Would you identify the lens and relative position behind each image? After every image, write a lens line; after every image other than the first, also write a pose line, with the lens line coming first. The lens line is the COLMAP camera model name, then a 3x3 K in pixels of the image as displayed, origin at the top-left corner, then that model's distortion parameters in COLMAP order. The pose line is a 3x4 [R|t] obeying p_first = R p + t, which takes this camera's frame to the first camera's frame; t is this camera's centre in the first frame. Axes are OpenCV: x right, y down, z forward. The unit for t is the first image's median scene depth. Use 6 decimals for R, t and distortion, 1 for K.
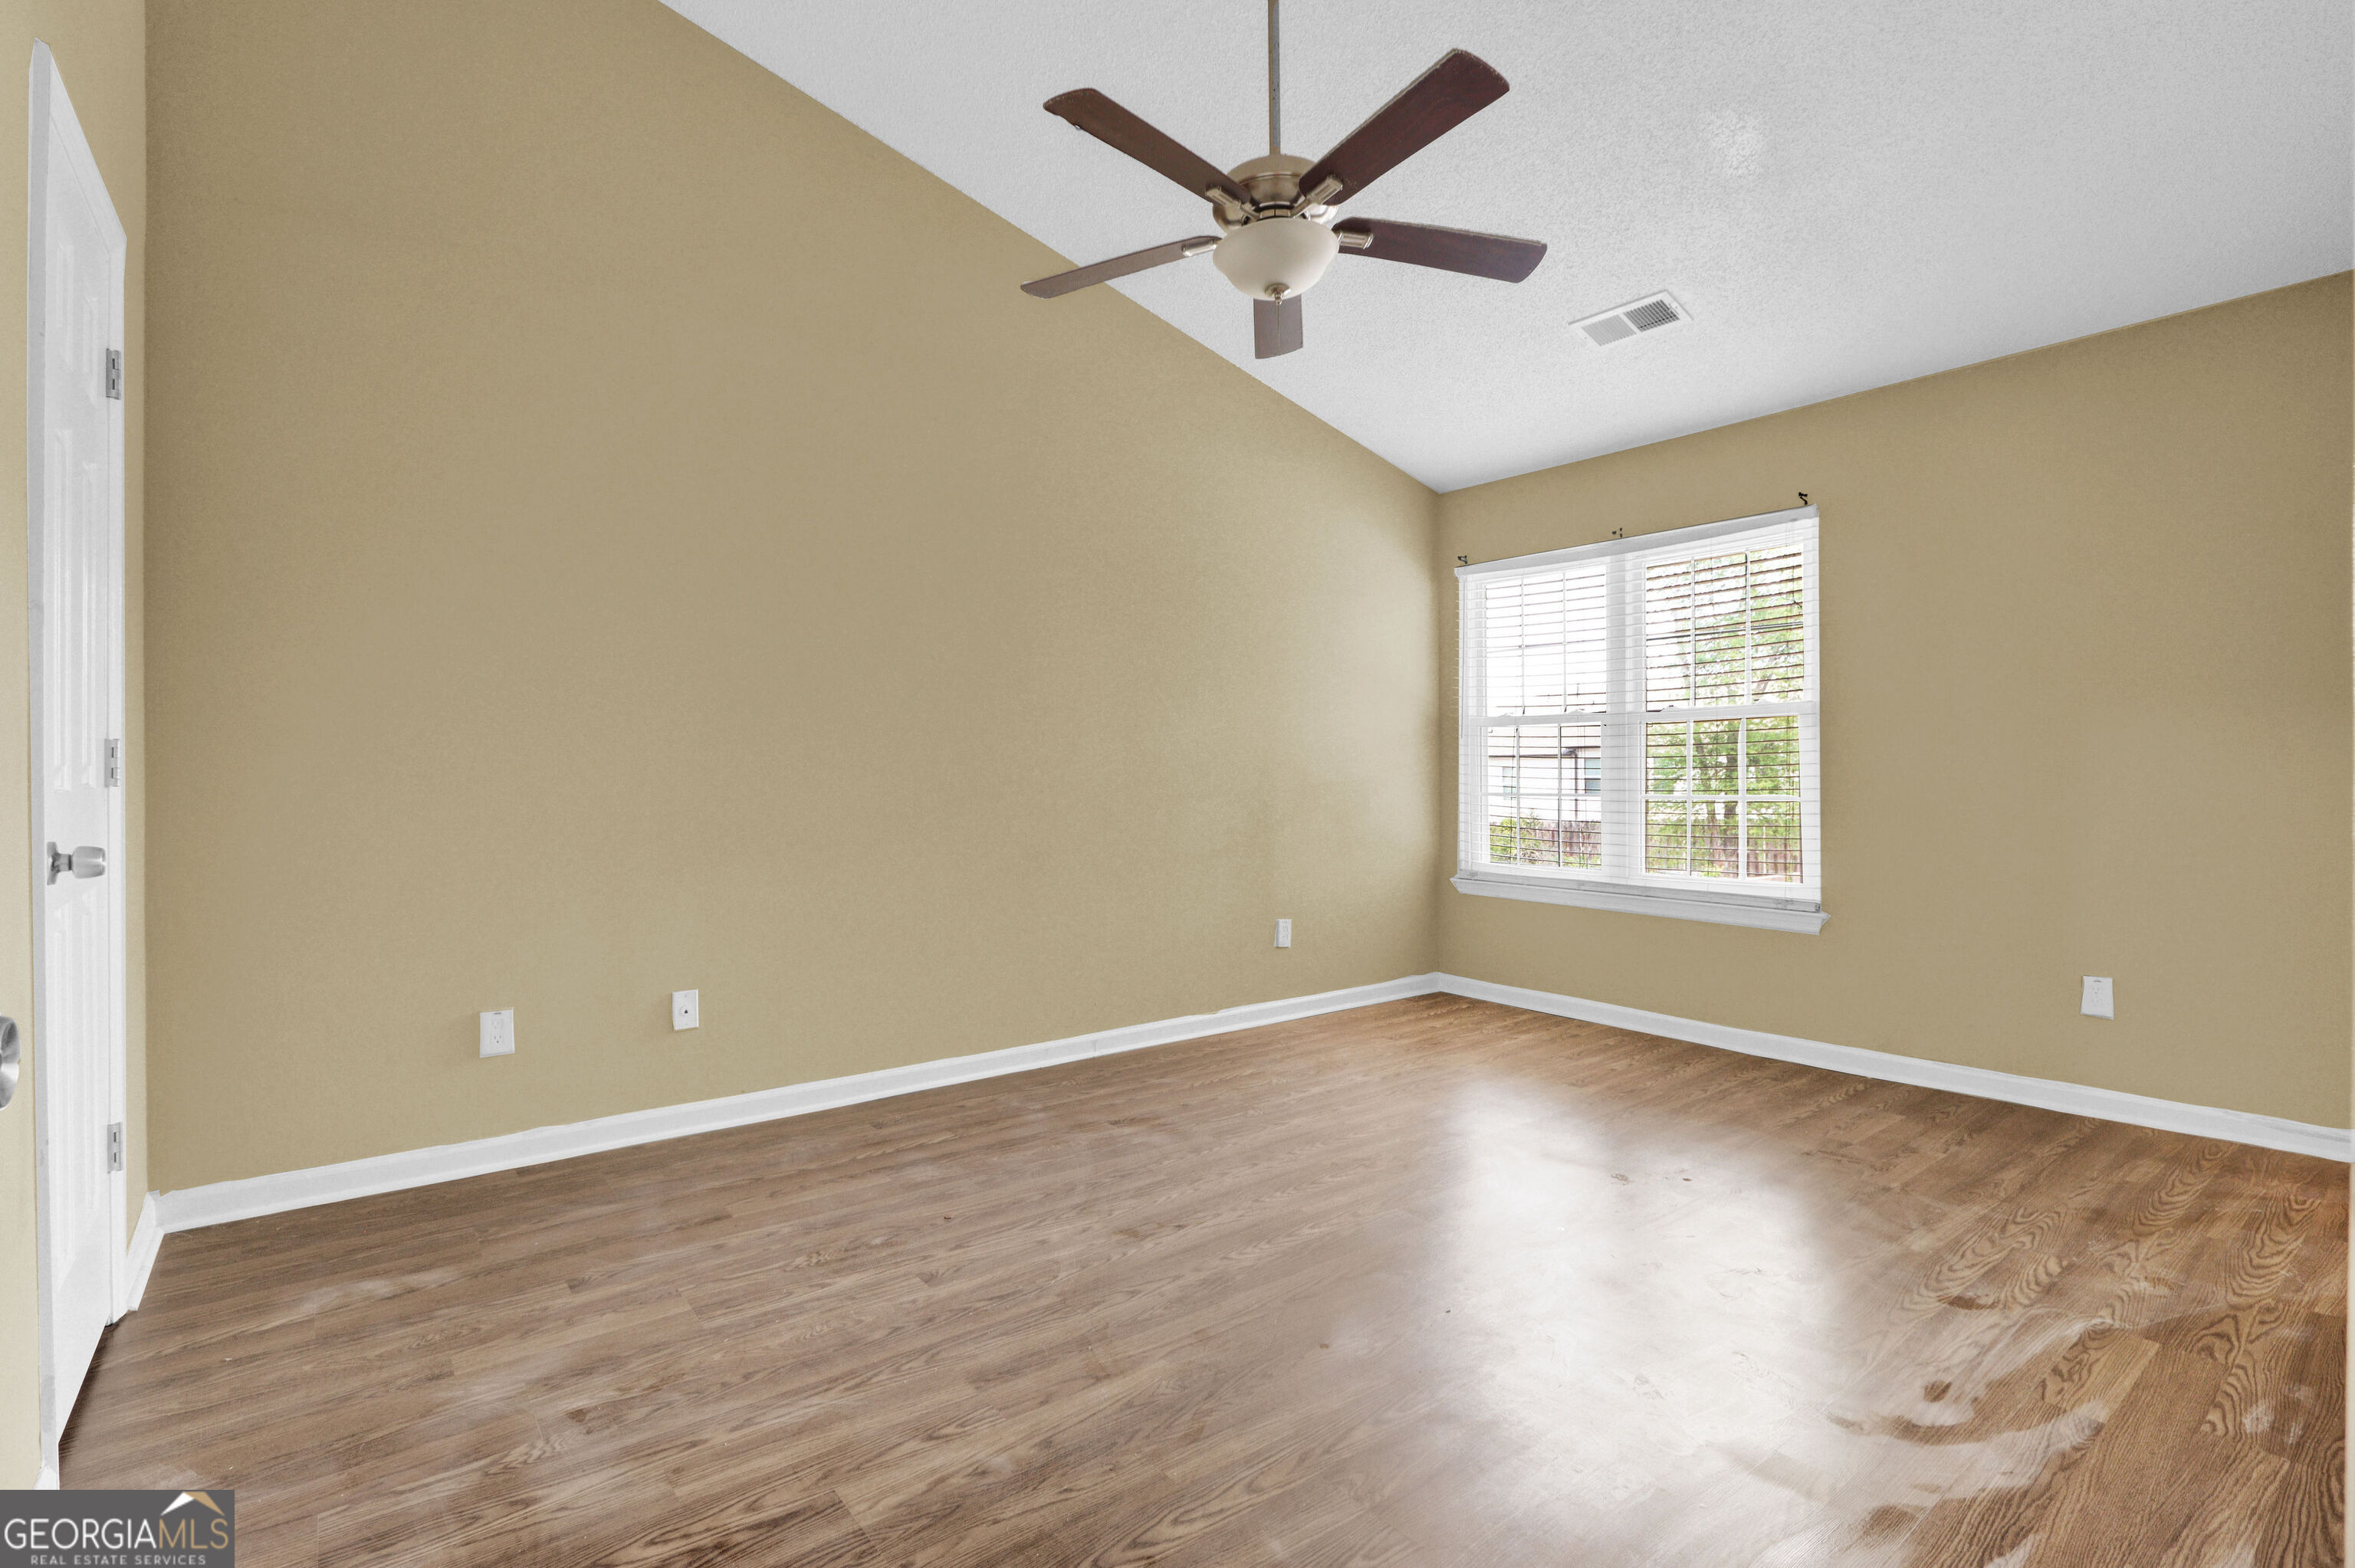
lens RADIAL K [[1089.4, 0, 1168.1], [0, 1089.4, 783.8], [0, 0, 1]] dist [-0.018423, 0.003244]
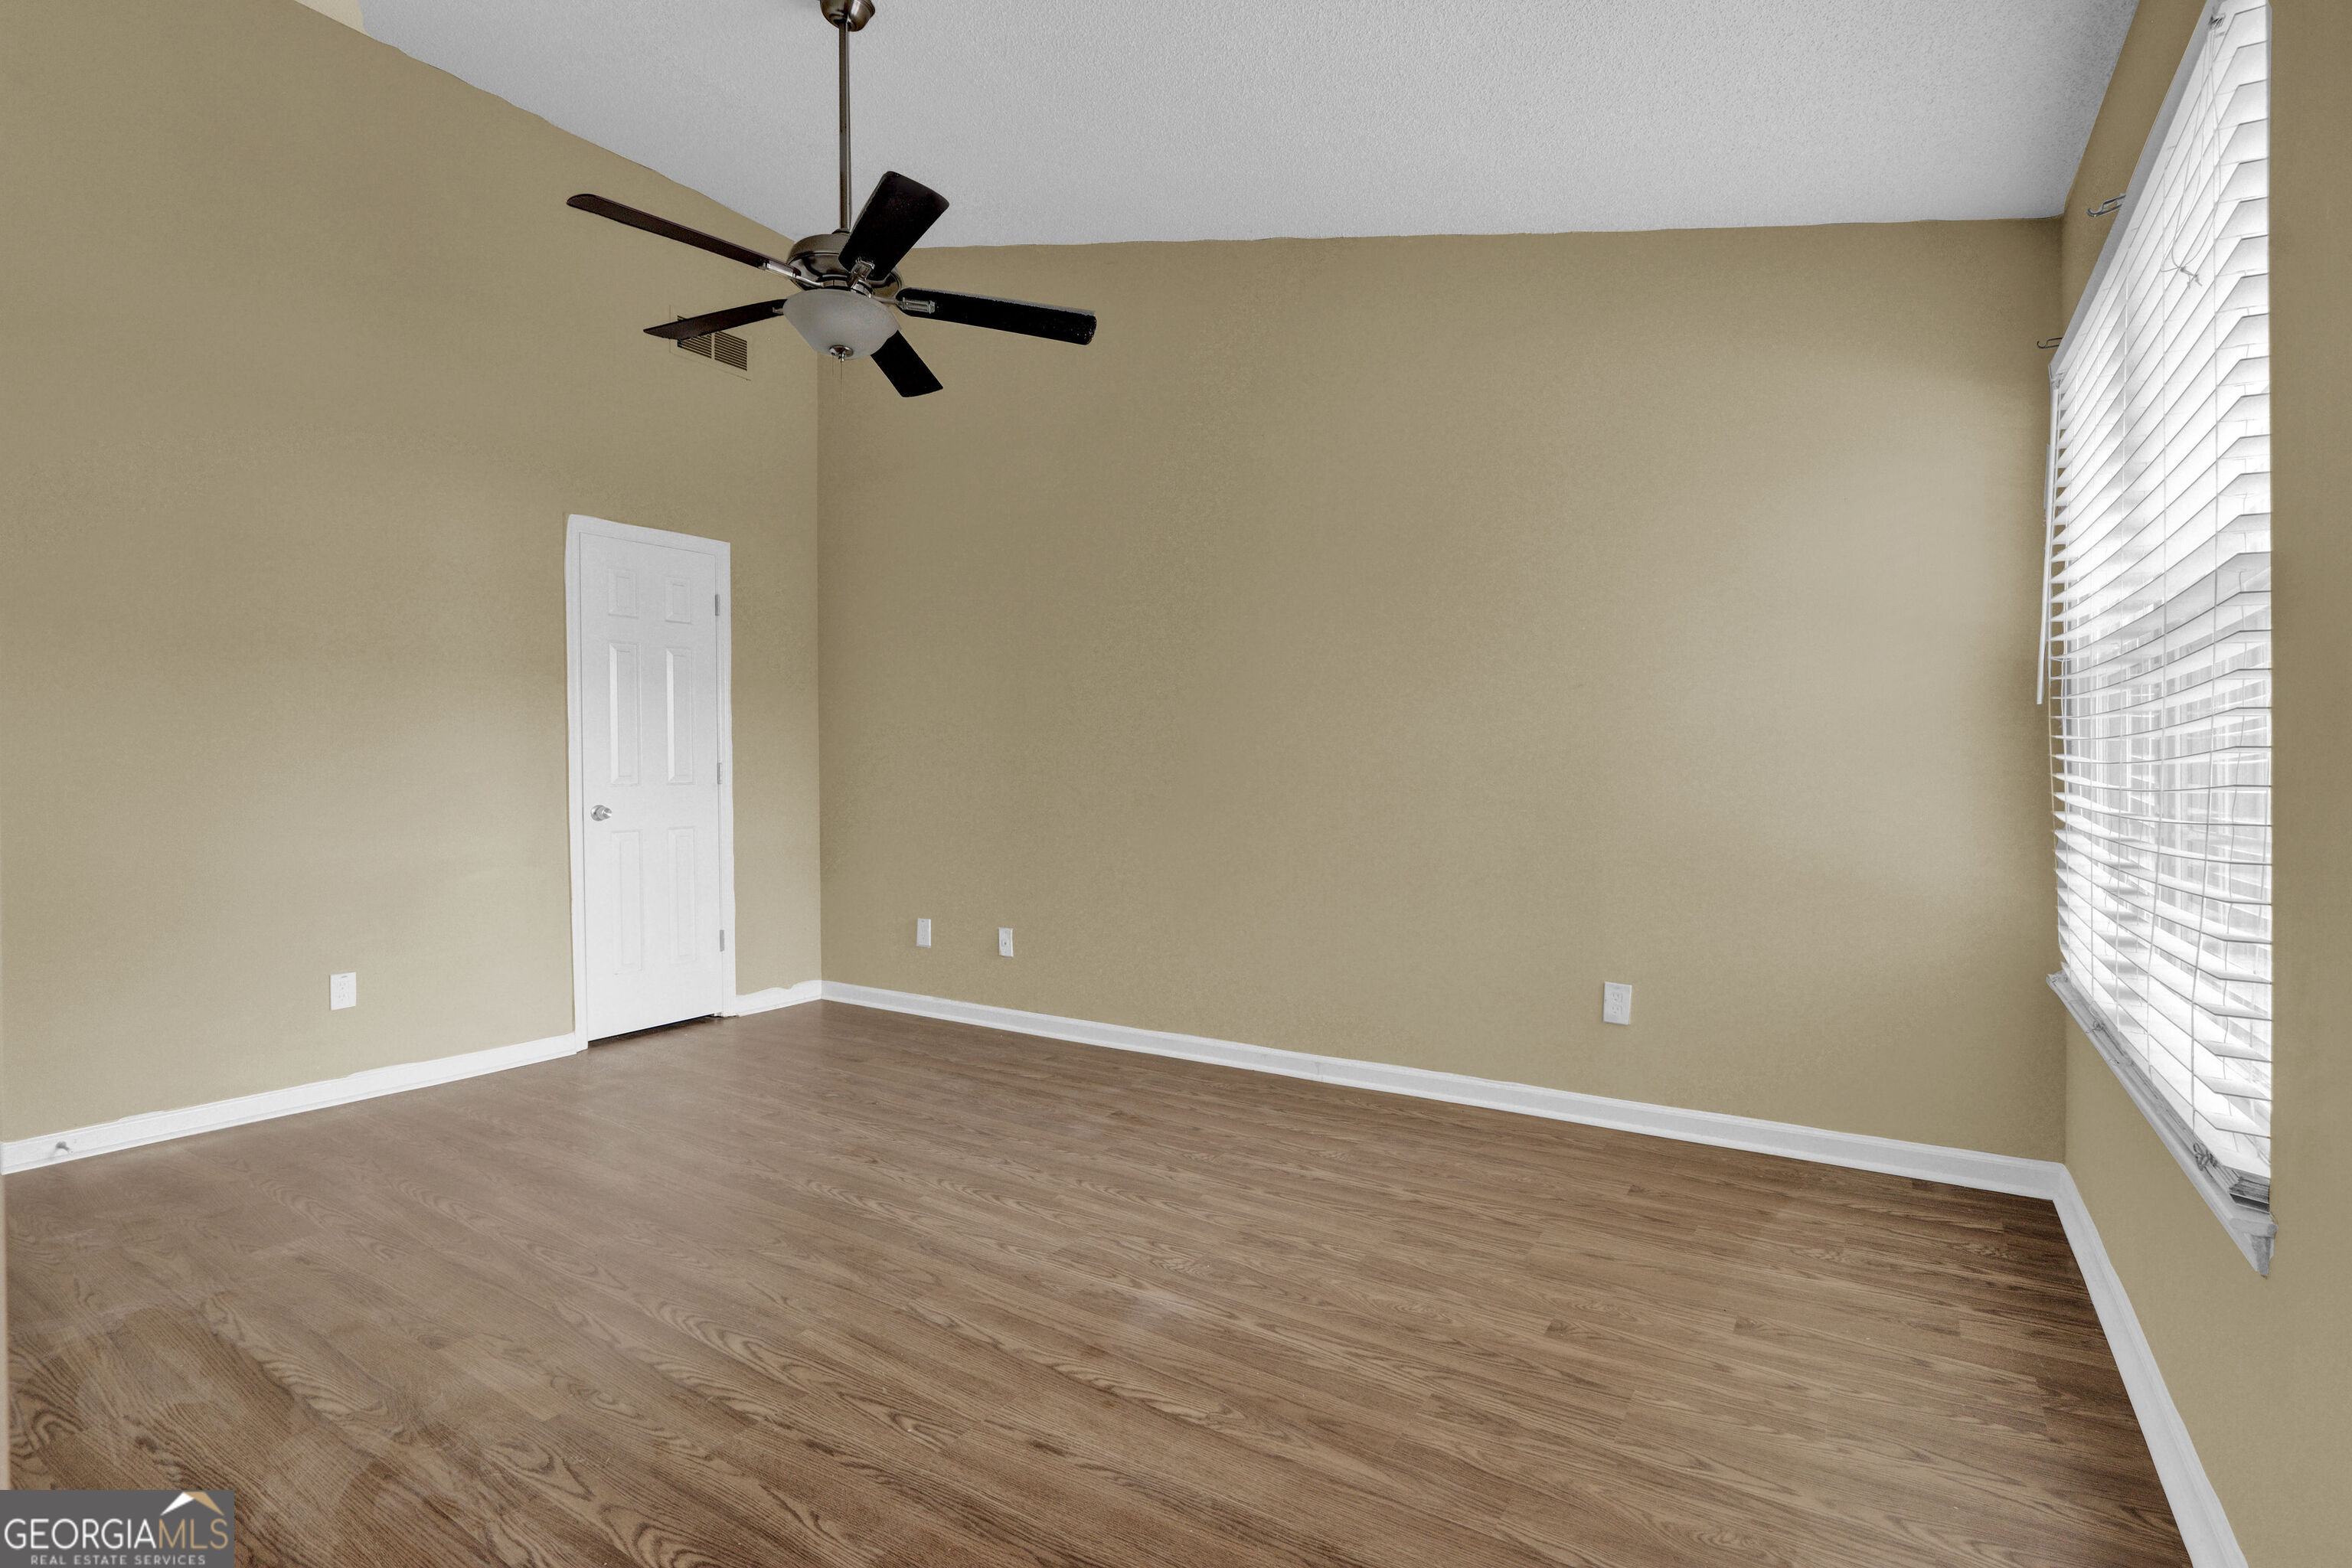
lens RADIAL K [[1088.1, 0, 1164.6], [0, 1088.1, 778.3], [0, 0, 1]] dist [-0.018423, 0.003244]
pose [[0.319731, 0.001664, -0.947507, 0.844692], [-0.001089, 0.999998, 0.001389, -0.010188], [0.947508, 0.000587, 0.319732, 0.628908]]
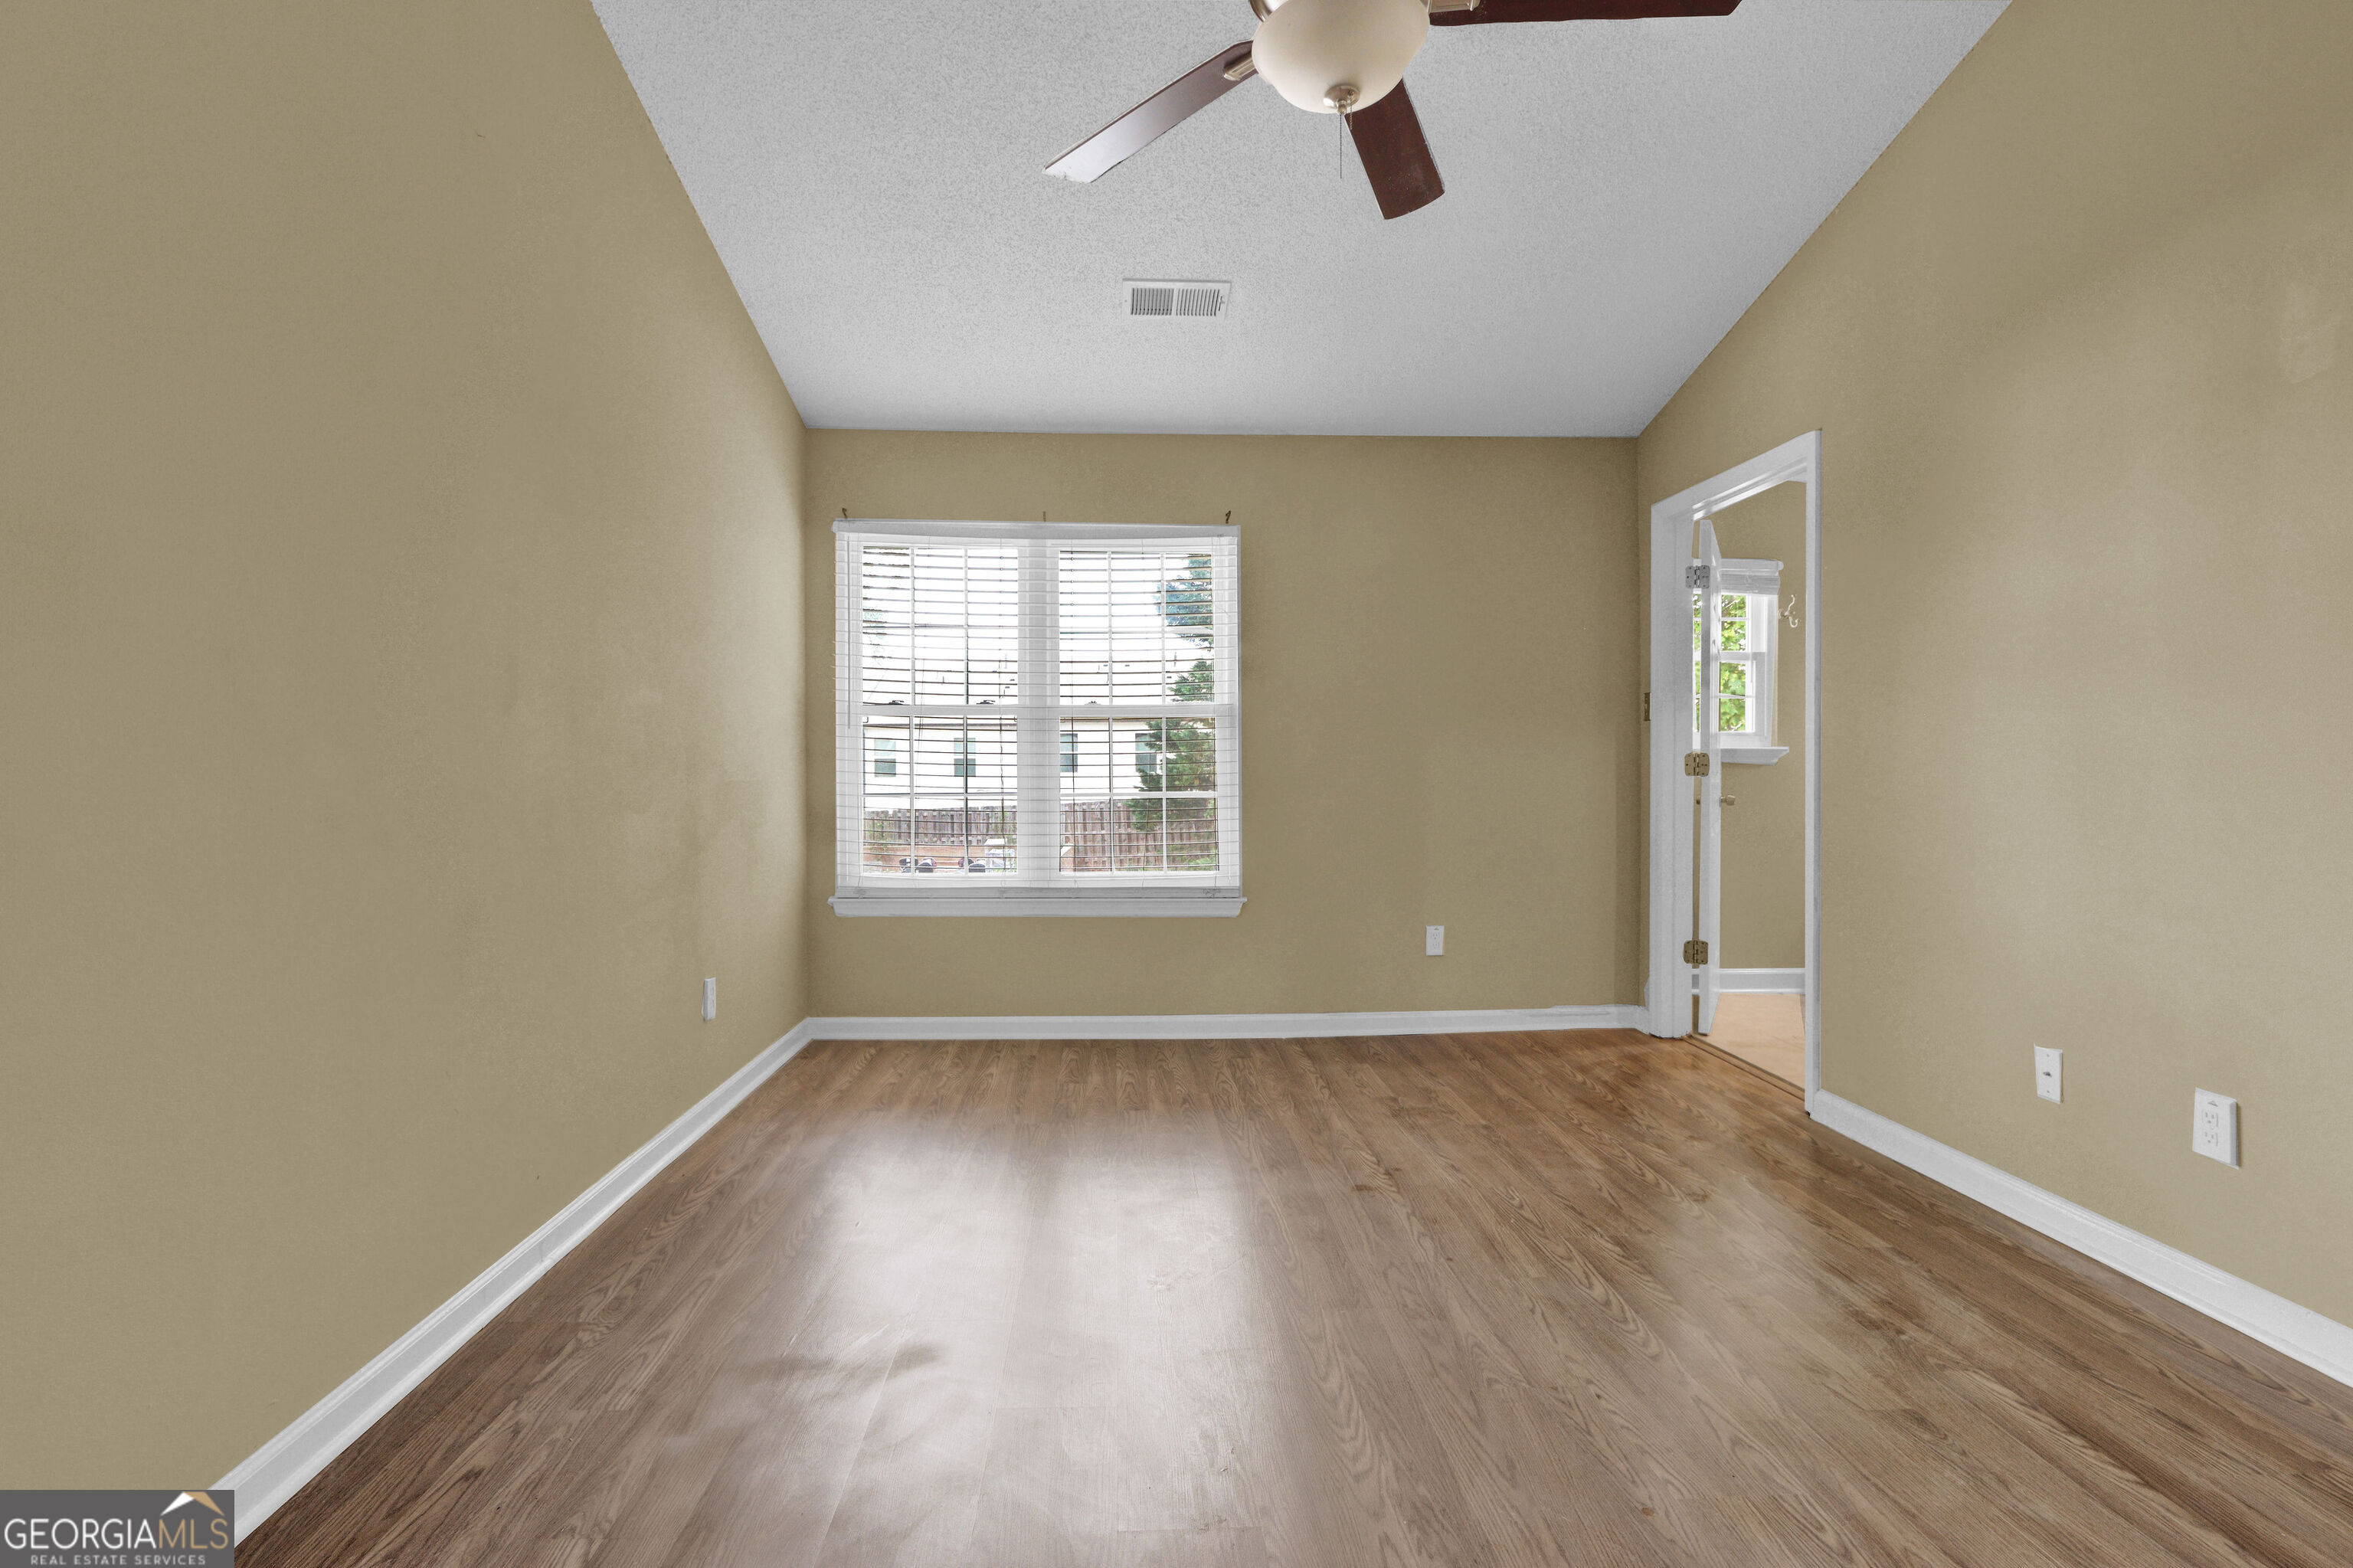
lens RADIAL K [[1088.6, 0, 1162.3], [0, 1088.6, 781.4], [0, 0, 1]] dist [-0.018423, 0.003244]
pose [[0.582710, -0.008075, 0.812640, -0.363422], [0.008043, 0.999959, 0.004169, -0.004013], [-0.812641, 0.004107, 0.582751, 0.446246]]
